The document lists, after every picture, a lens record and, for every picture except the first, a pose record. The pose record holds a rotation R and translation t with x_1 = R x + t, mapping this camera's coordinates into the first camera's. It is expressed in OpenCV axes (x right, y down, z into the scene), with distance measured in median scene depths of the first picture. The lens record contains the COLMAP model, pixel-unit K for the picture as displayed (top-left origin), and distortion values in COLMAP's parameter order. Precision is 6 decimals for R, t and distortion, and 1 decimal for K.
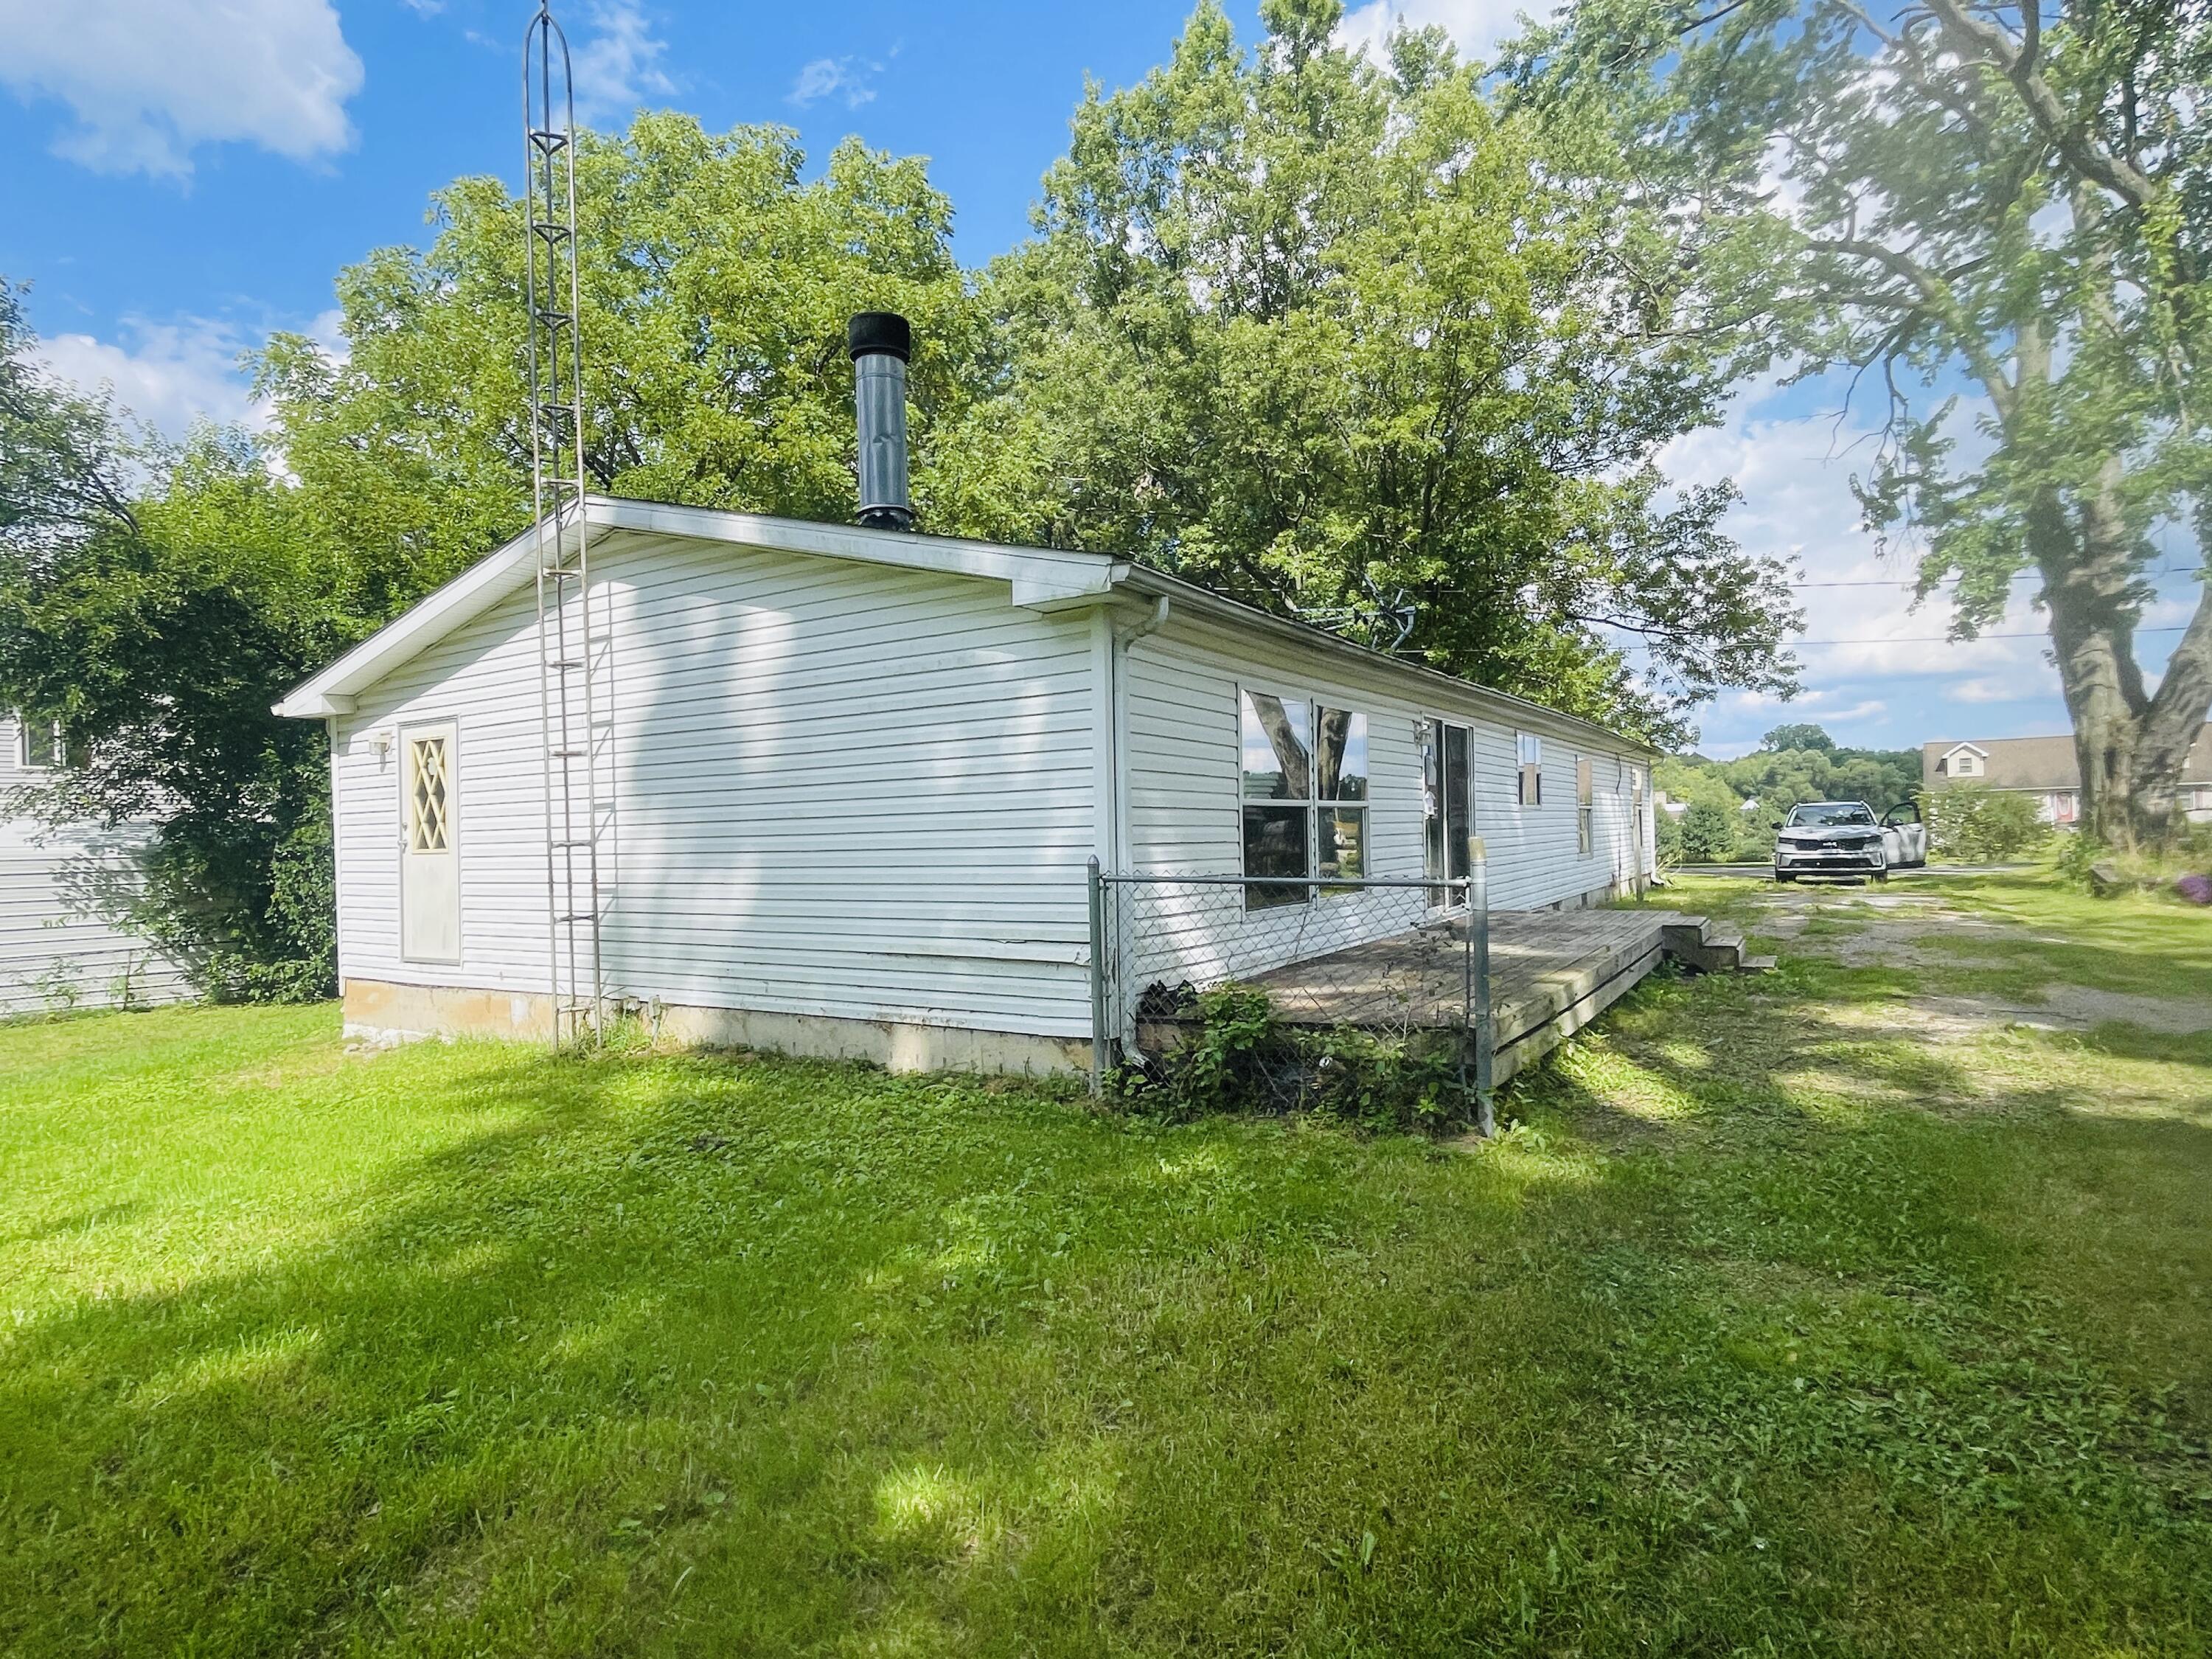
lens RADIAL K [[1172.3, 0, 1104.7], [0, 1172.3, 839.5], [0, 0, 1]] dist [0.003638, 0.001436]
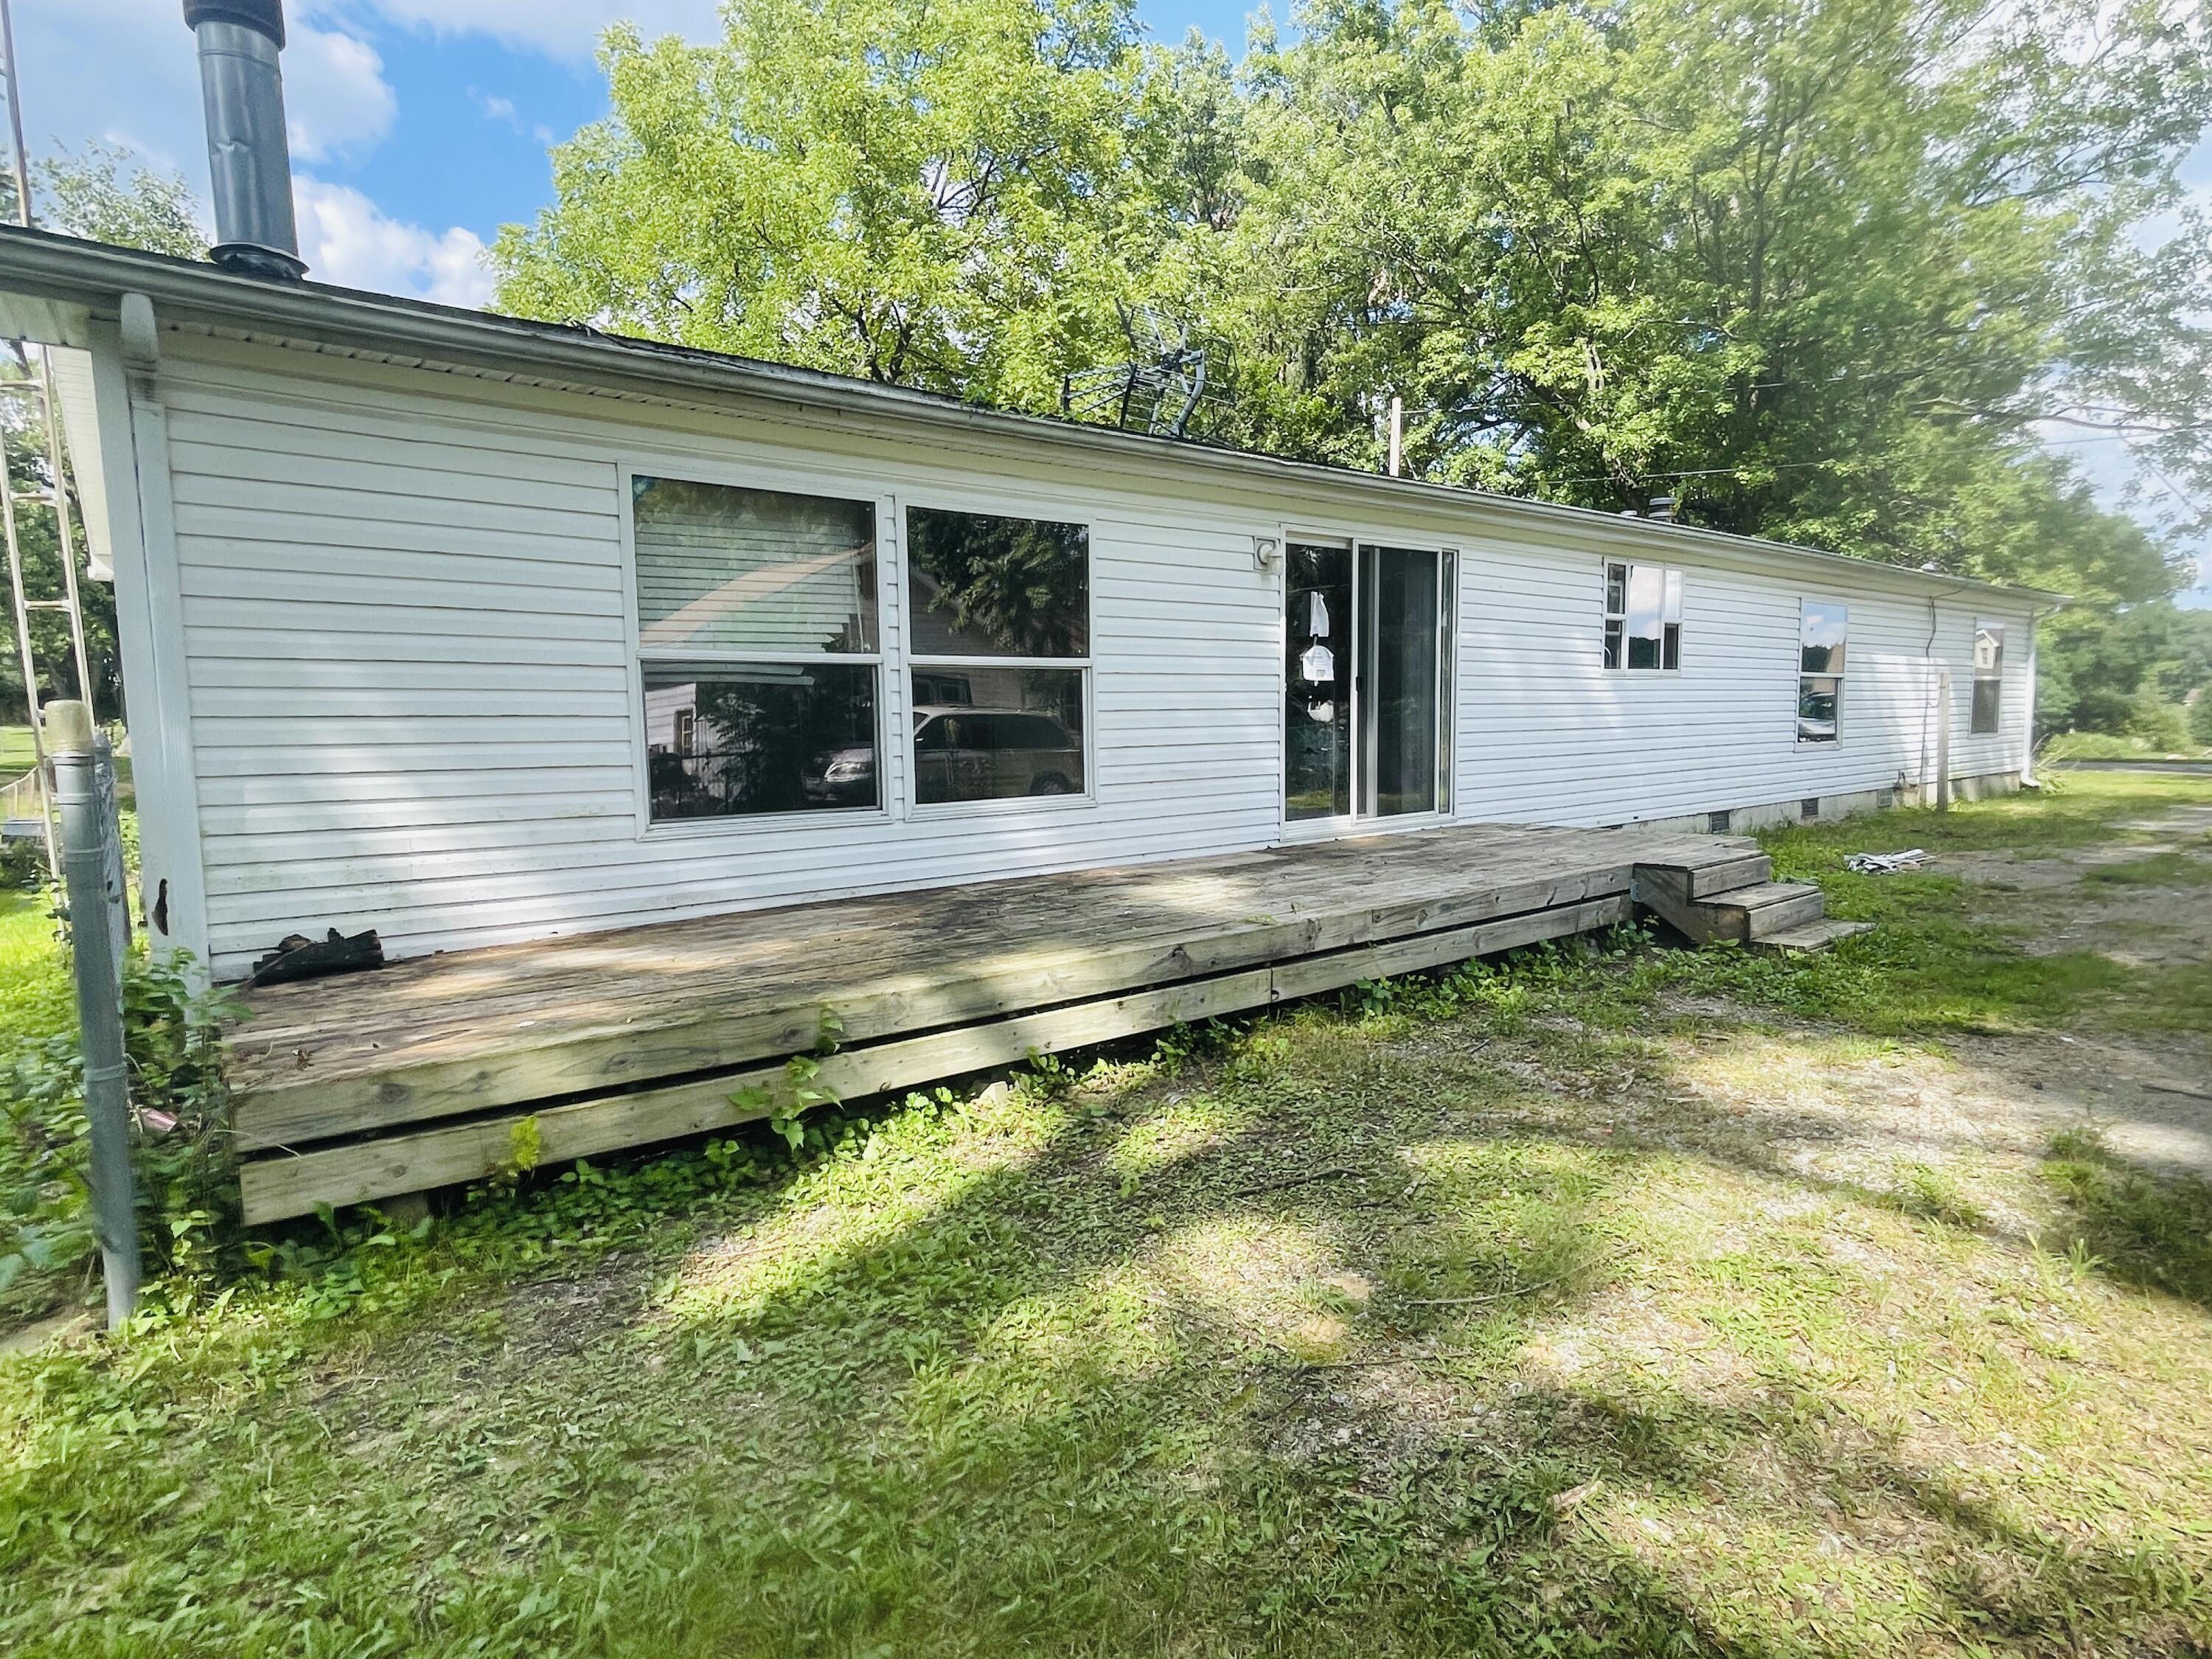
lens RADIAL K [[1172.3, 0, 1106.6], [0, 1172.3, 826.4], [0, 0, 1]] dist [0.003638, 0.001436]
pose [[0.940880, 0.045878, -0.335619, 0.148751], [-0.013105, 0.994974, 0.099273, -0.001062], [0.338487, -0.089006, 0.936752, 0.119338]]
